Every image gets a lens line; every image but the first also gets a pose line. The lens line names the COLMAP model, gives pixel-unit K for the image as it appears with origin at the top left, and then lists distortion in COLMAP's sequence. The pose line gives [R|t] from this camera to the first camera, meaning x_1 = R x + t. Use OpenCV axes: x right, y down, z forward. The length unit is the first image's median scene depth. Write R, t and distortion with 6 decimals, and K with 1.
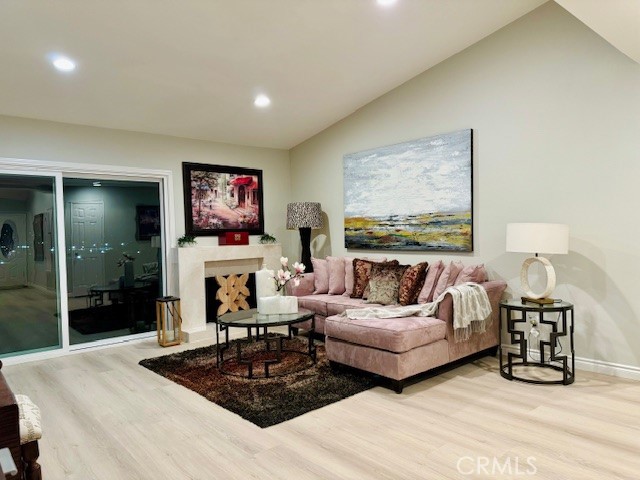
lens RADIAL K [[446.4, 0, 321.4], [0, 446.4, 243.2], [0, 0, 1]] dist [0.142728, -0.241182]
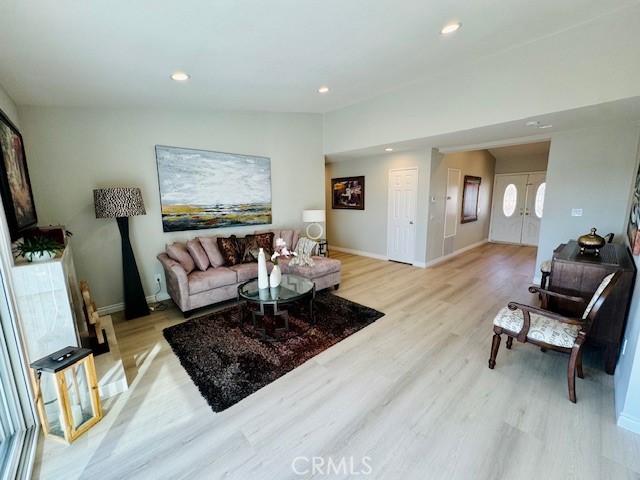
lens RADIAL K [[255.0, 0, 320.0], [0, 255.0, 240.0], [0, 0, 1]] dist [-0.000683, 0.000148]
pose [[-0.028823, -0.135412, 0.990370, -0.684799], [0.035338, 0.990024, 0.136393, -0.050815], [-0.998960, 0.038929, -0.023750, 0.743307]]
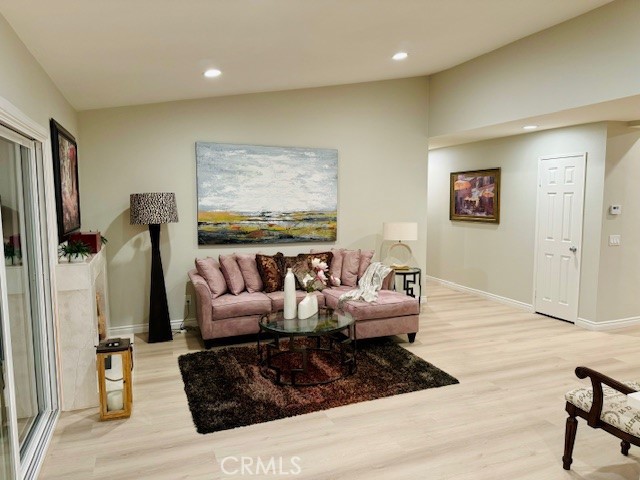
lens RADIAL K [[446.4, 0, 321.4], [0, 446.4, 243.2], [0, 0, 1]] dist [0.142728, -0.241182]
pose [[0.337228, -0.065509, 0.939141, -0.856057], [0.014369, 0.997818, 0.064442, -0.056251], [-0.941313, -0.008237, 0.337434, 0.532197]]
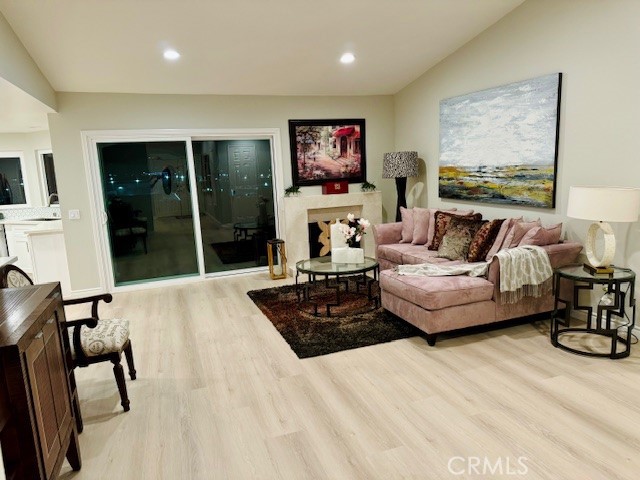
lens RADIAL K [[446.4, 0, 321.4], [0, 446.4, 243.2], [0, 0, 1]] dist [0.142728, -0.241182]
pose [[0.932138, 0.046619, -0.359089, 0.206148], [0.012749, 0.986837, 0.161212, -0.063081], [0.361878, -0.154850, 0.919274, -0.045740]]
